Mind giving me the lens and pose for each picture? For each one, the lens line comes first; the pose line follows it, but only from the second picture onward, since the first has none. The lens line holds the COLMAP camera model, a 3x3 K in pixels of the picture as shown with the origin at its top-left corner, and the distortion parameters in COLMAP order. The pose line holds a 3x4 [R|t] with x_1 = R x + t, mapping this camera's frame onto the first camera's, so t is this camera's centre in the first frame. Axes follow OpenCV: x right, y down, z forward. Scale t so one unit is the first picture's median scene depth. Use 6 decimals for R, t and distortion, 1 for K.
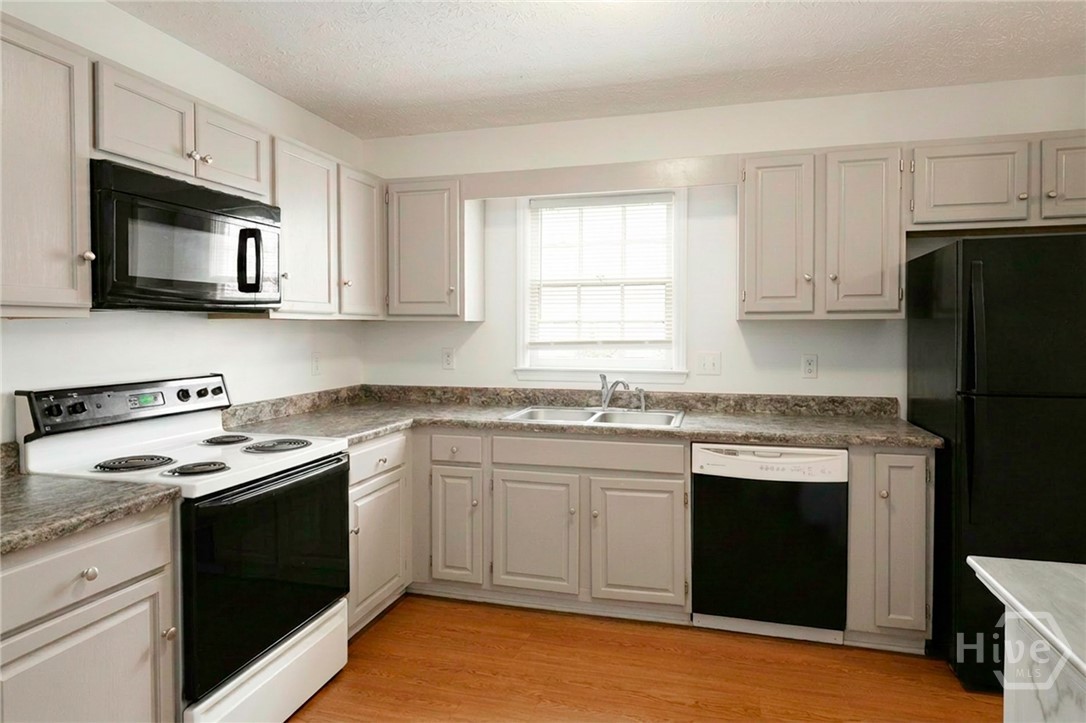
lens RADIAL K [[631.3, 0, 538.3], [0, 631.3, 336.3], [0, 0, 1]] dist [-0.000693, -0.002794]
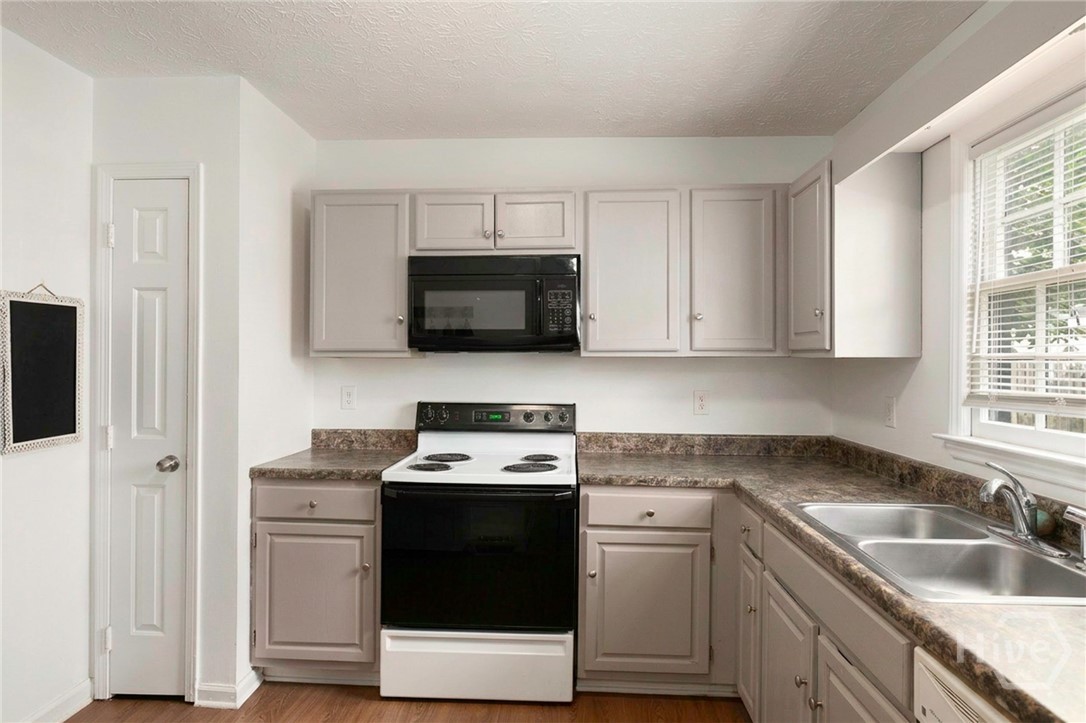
lens RADIAL K [[631.3, 0, 547.4], [0, 631.3, 352.3], [0, 0, 1]] dist [-0.000693, -0.002794]
pose [[0.219640, -0.011344, -0.975515, 0.676377], [-0.021072, 0.999644, -0.016369, -0.016654], [0.975353, 0.024151, 0.219322, 0.736620]]
